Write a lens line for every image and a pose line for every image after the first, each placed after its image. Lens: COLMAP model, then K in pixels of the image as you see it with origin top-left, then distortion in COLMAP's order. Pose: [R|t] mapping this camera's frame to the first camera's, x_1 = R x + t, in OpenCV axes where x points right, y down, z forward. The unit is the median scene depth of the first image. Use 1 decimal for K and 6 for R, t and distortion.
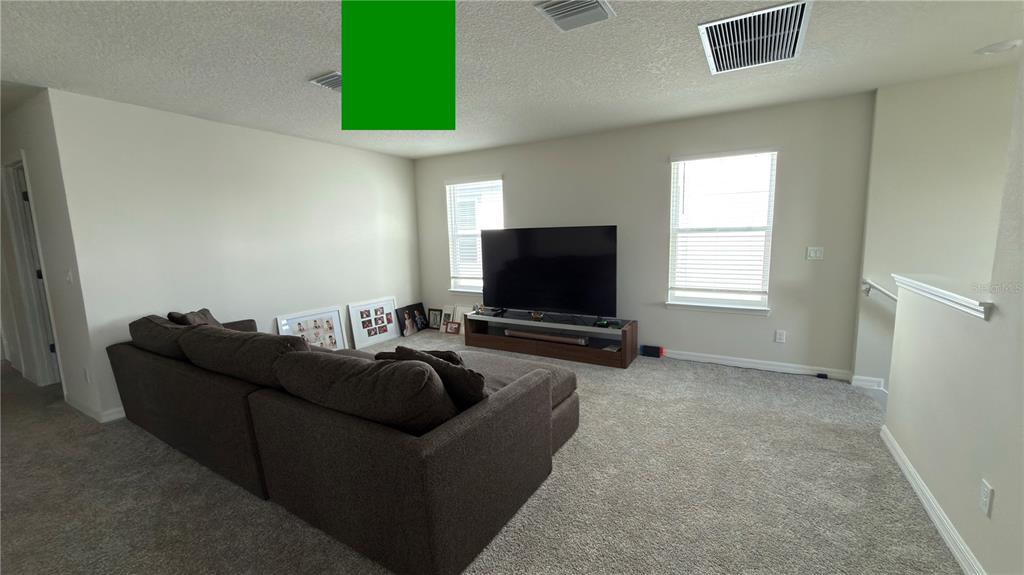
lens RADIAL K [[410.8, 0, 500.8], [0, 410.8, 291.2], [0, 0, 1]] dist [0.011994, 0.000054]
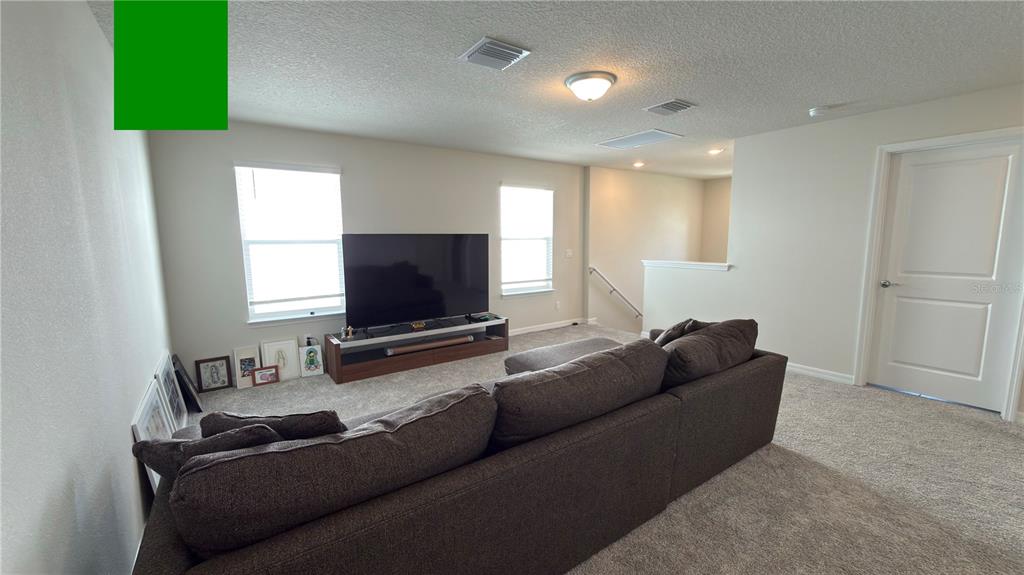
lens RADIAL K [[410.8, 0, 502.0], [0, 410.8, 293.0], [0, 0, 1]] dist [0.011994, 0.000054]
pose [[0.412490, -0.100947, 0.905352, -0.648462], [0.126621, 0.990547, 0.052756, -0.038770], [-0.902119, 0.092876, 0.421373, 0.393446]]
